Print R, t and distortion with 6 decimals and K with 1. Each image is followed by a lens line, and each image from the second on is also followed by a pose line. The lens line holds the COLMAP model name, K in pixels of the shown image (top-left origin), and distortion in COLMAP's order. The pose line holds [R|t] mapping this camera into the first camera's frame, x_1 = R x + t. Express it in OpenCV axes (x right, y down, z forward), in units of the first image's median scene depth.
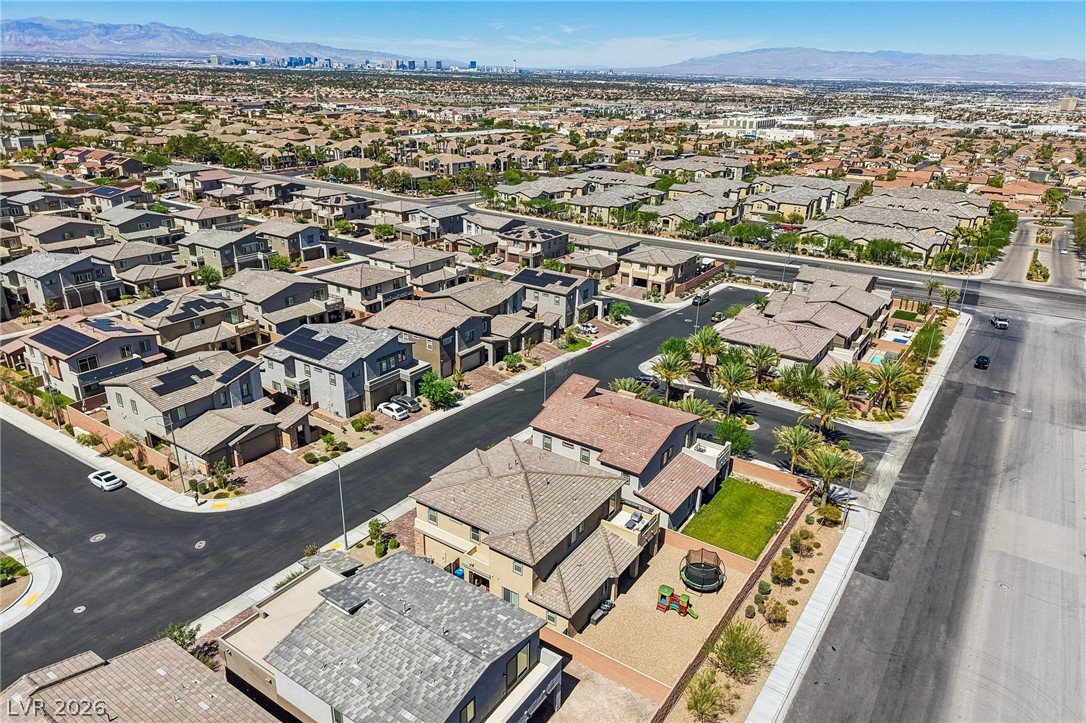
lens RADIAL K [[741.8, 0, 540.9], [0, 741.8, 358.7], [0, 0, 1]] dist [0.028225, -0.026167]
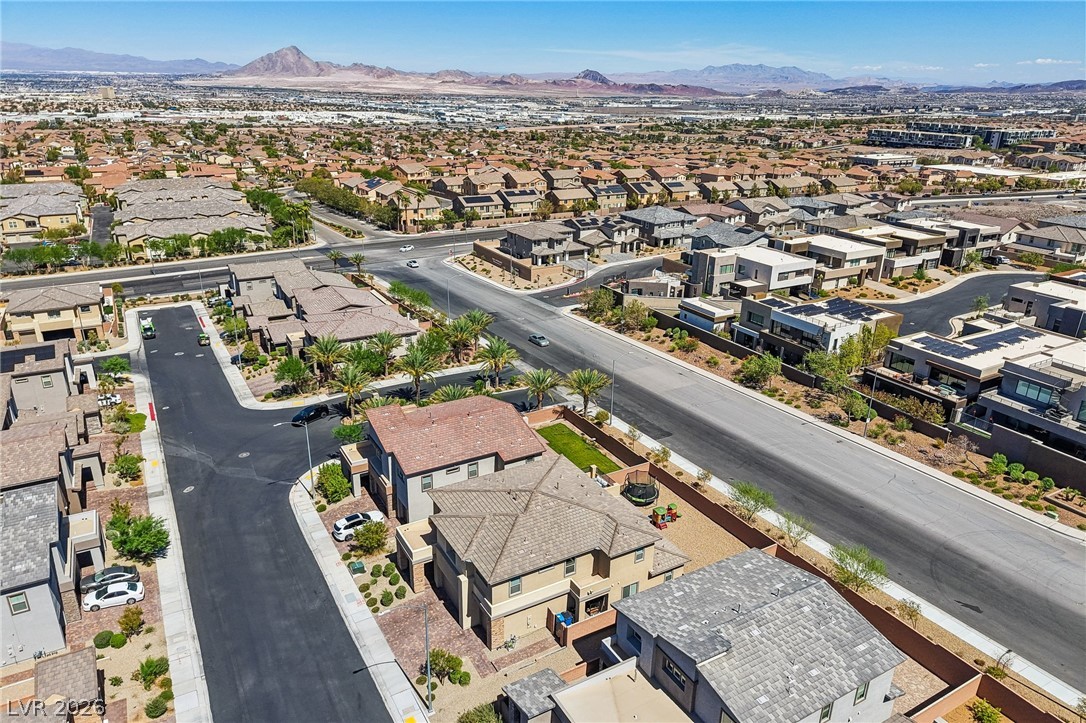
lens RADIAL K [[741.8, 0, 542.4], [0, 741.8, 362.9], [0, 0, 1]] dist [0.028225, -0.026167]
pose [[0.423146, -0.333264, 0.842545, -0.368318], [0.318102, 0.925348, 0.206258, -0.091163], [-0.848386, 0.180738, 0.497570, 0.244346]]
